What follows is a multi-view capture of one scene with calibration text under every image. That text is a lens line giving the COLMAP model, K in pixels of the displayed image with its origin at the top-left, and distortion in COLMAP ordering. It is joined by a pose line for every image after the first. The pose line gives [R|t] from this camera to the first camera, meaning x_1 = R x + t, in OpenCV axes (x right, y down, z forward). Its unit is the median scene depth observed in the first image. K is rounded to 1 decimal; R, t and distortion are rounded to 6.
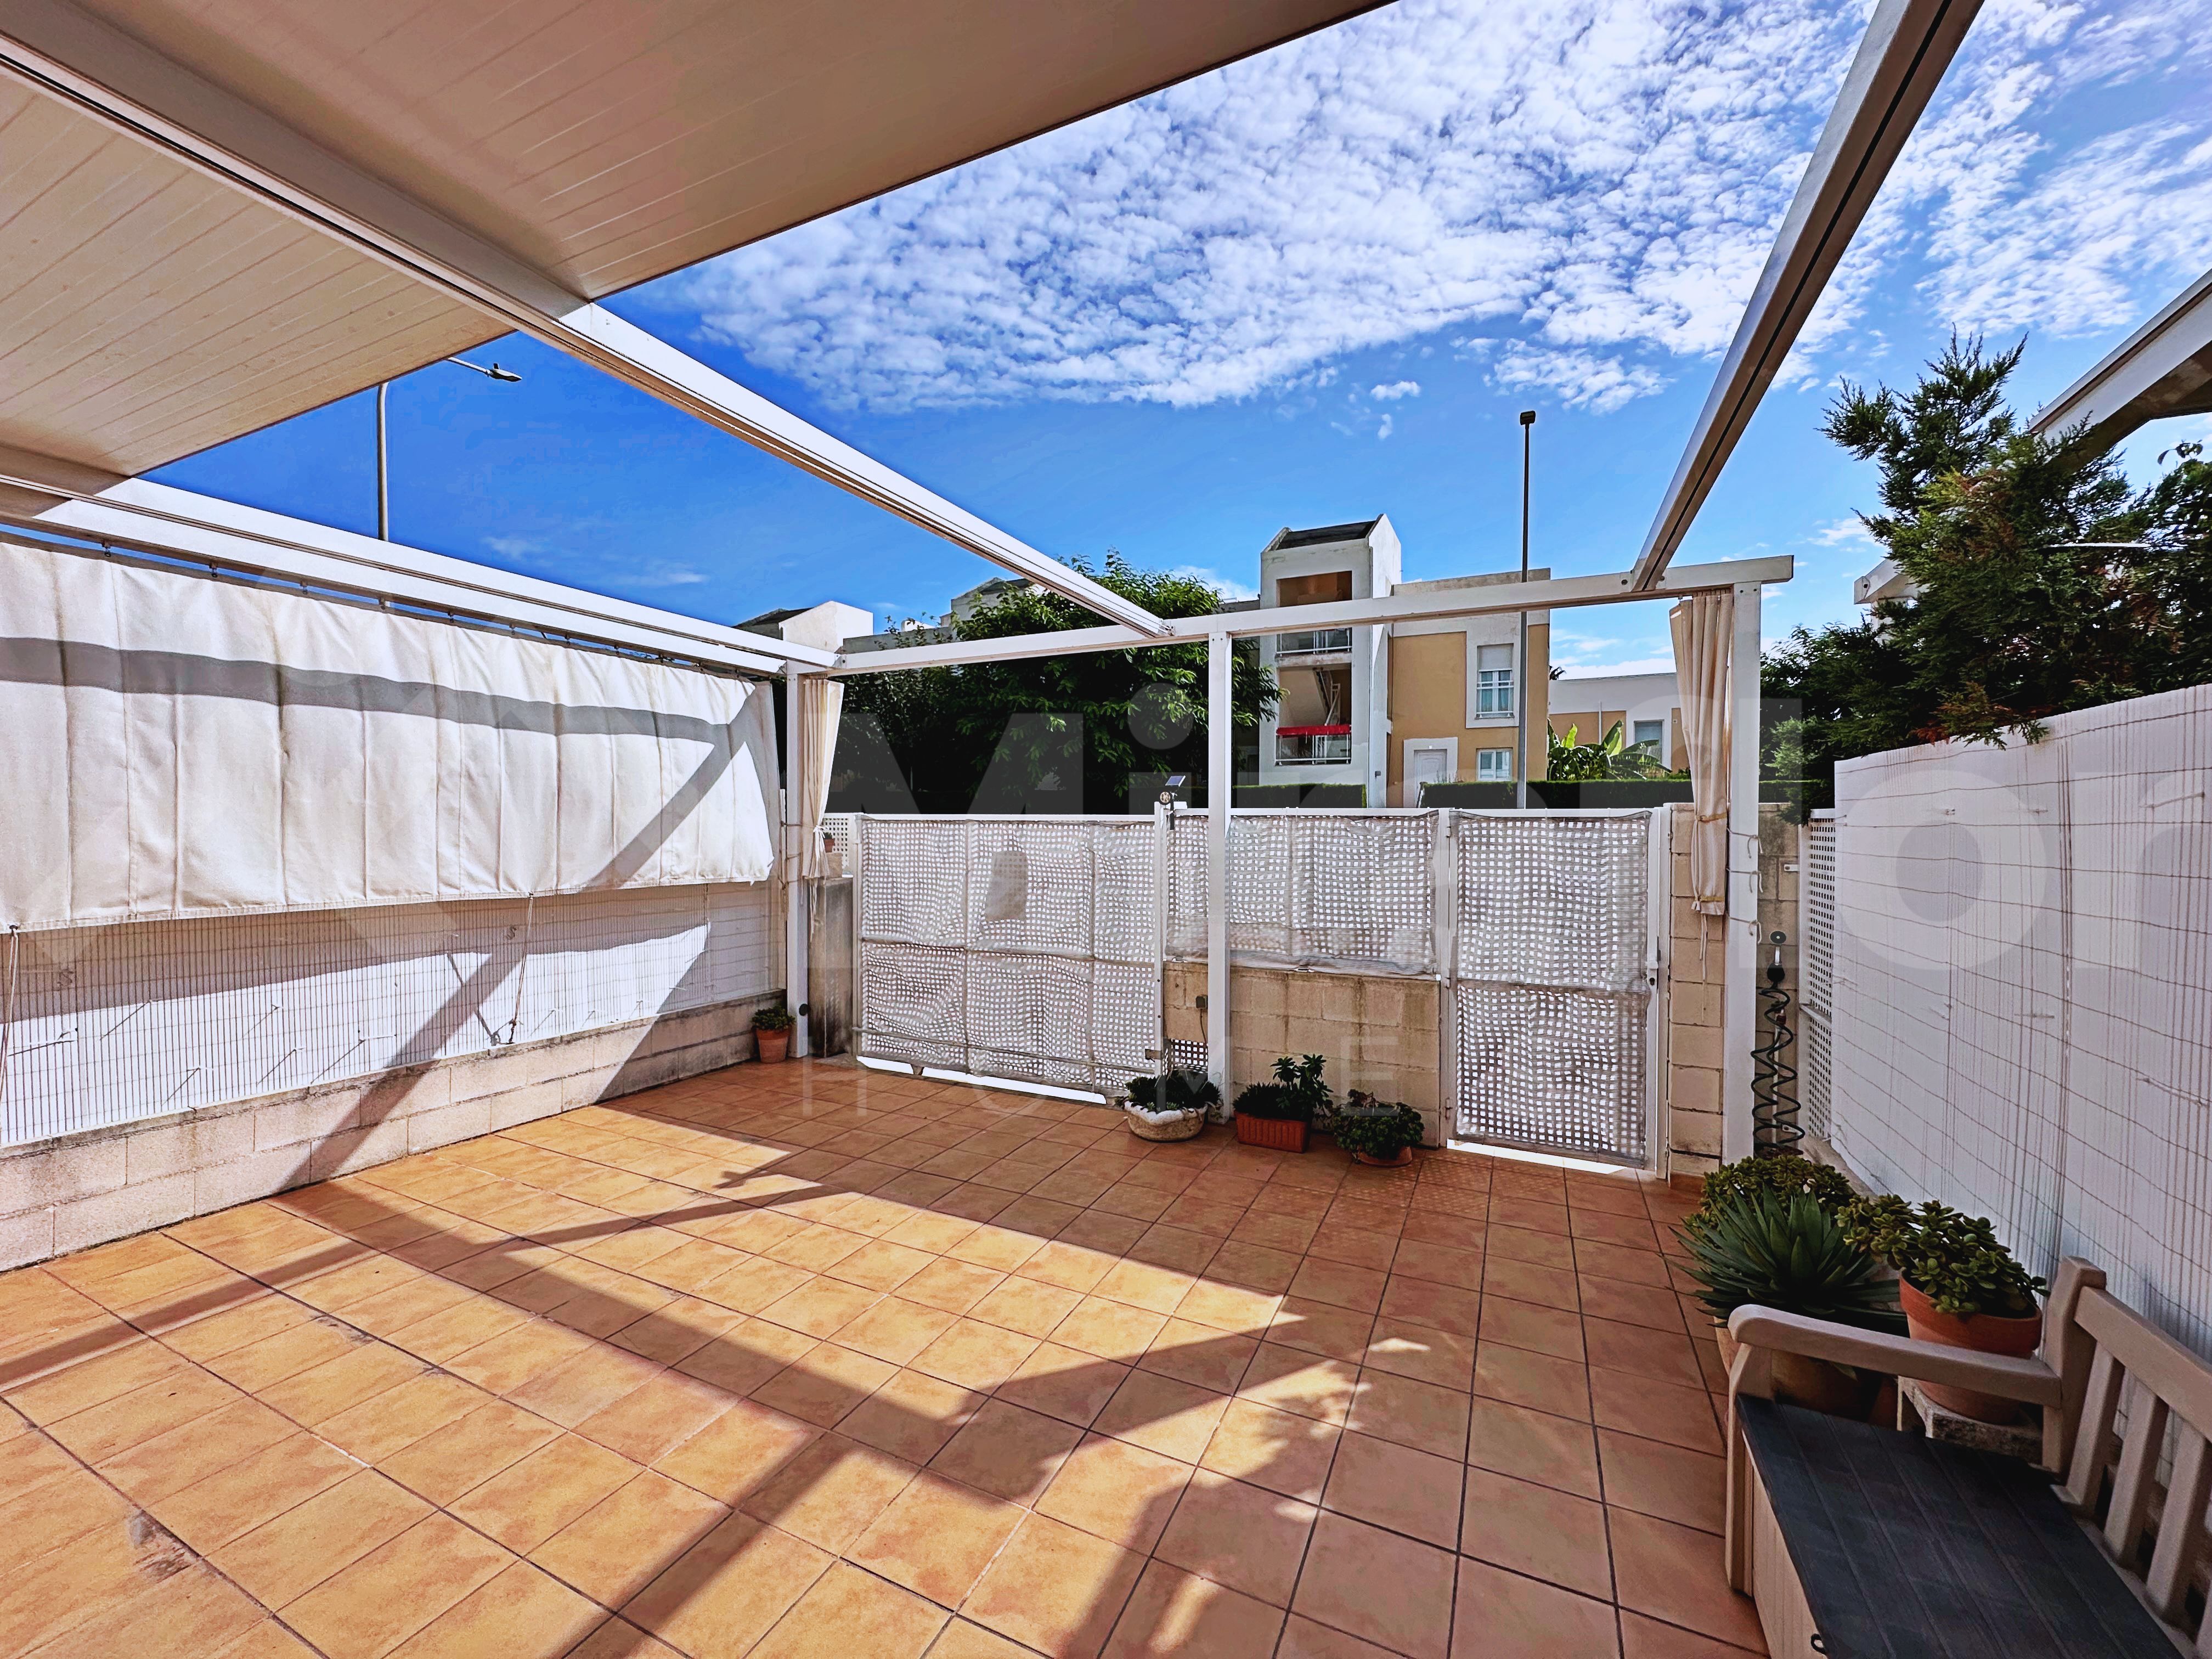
lens RADIAL K [[885.2, 0, 1108.8], [0, 885.2, 829.0], [0, 0, 1]] dist [-0.005576, 0.000800]
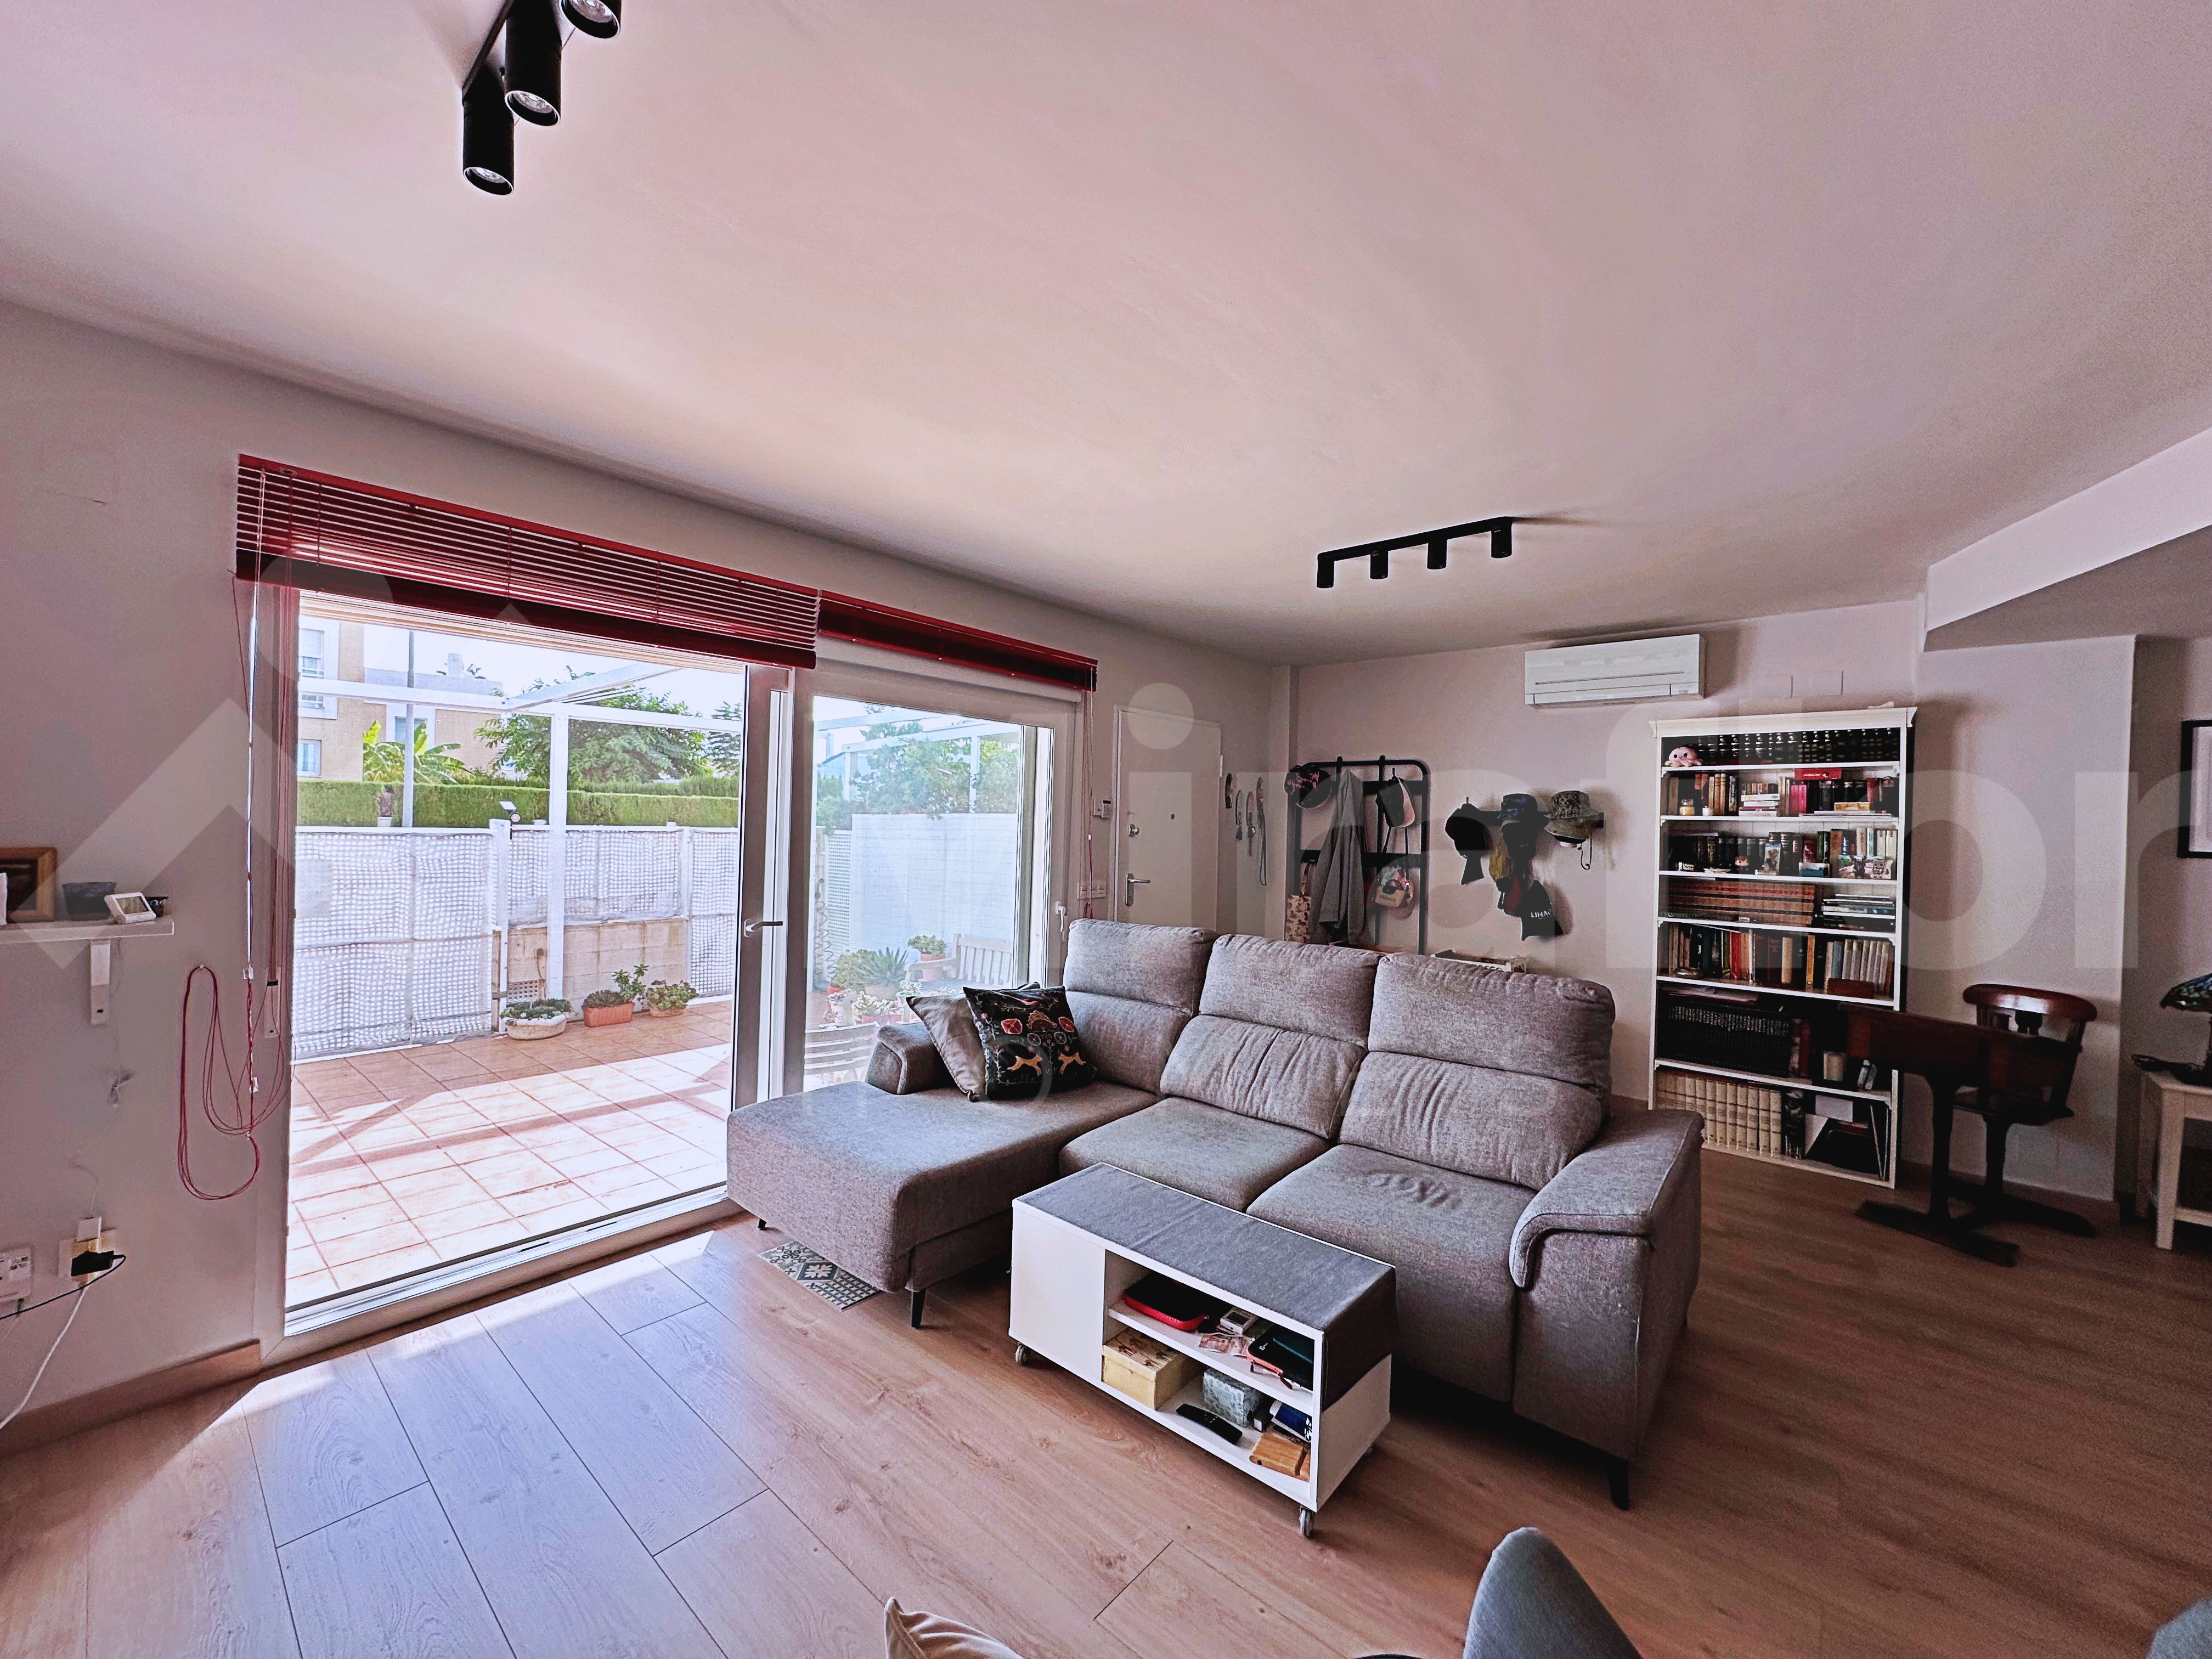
lens RADIAL K [[885.2, 0, 1106.0], [0, 885.2, 826.2], [0, 0, 1]] dist [-0.005576, 0.000800]
pose [[0.278283, 0.002025, 0.960497, -1.180840], [-0.007223, 0.999974, -0.000016, -0.031410], [-0.960472, -0.006933, 0.278290, -0.392961]]
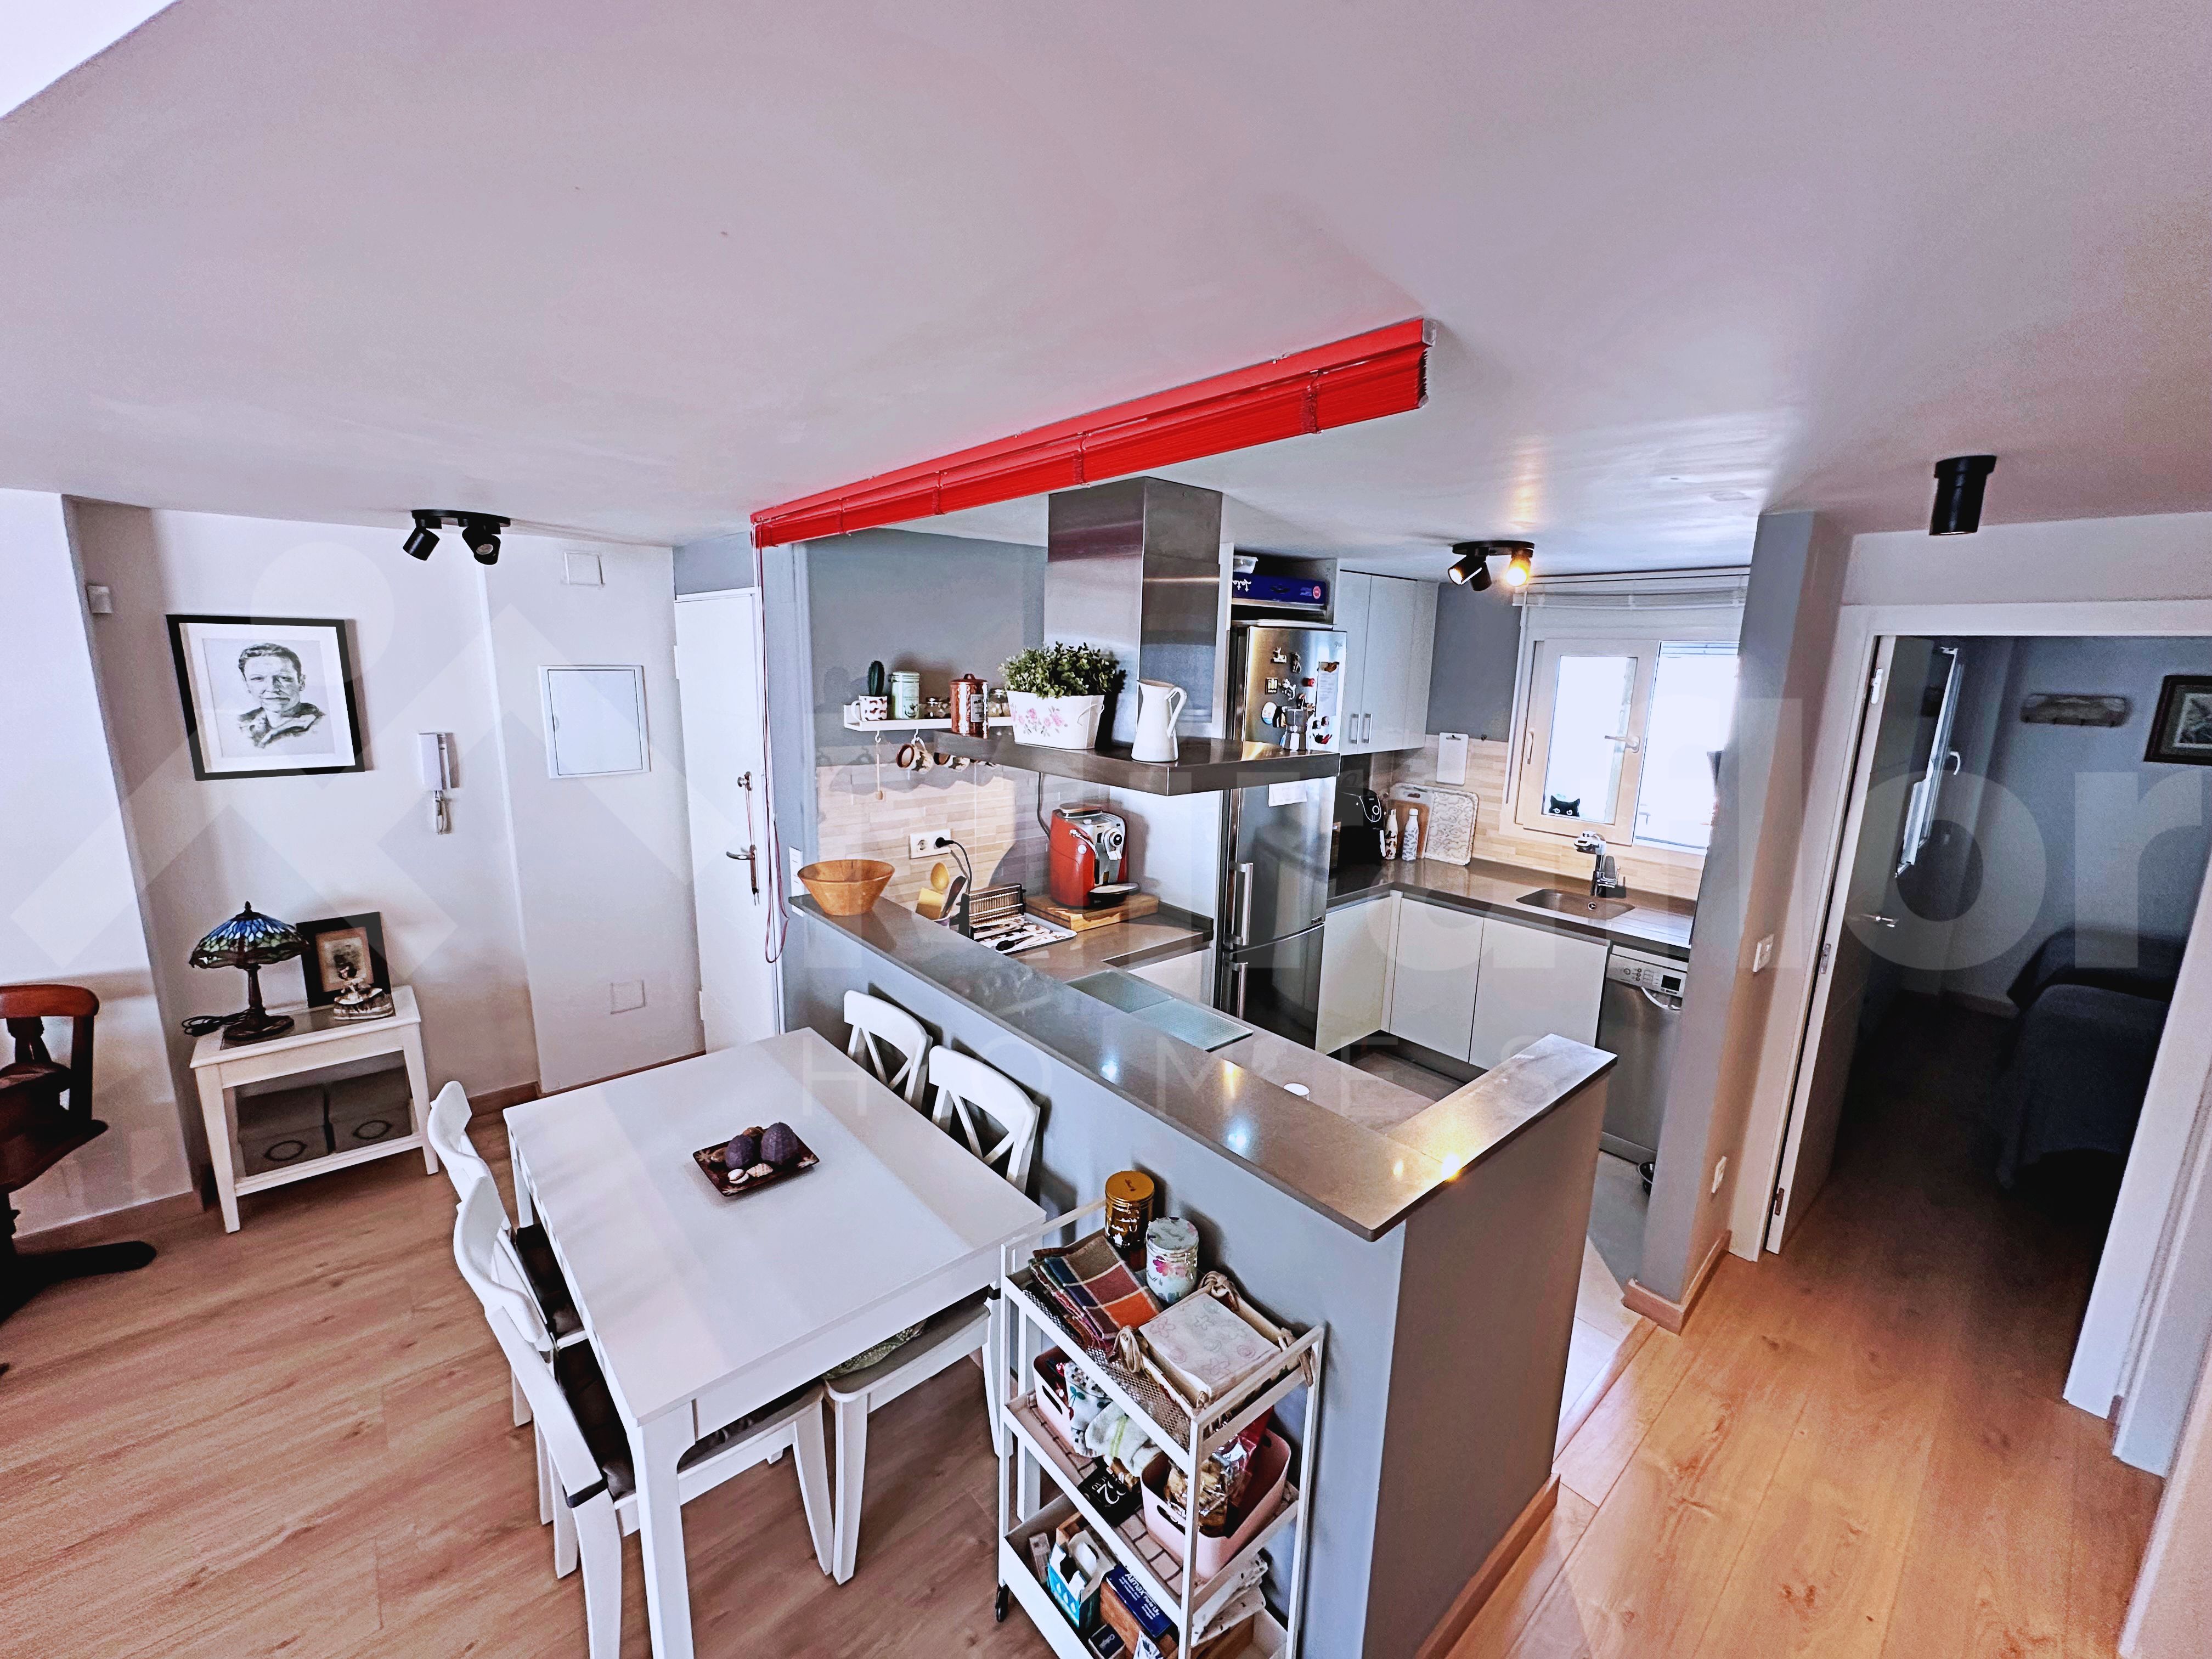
lens RADIAL K [[885.2, 0, 1106.9], [0, 885.2, 825.3], [0, 0, 1]] dist [-0.005576, 0.000800]
pose [[-0.911948, -0.101861, 0.397460, -1.061334], [-0.018161, 0.977766, 0.208912, -0.121116], [-0.409903, 0.183298, -0.893522, -0.748686]]
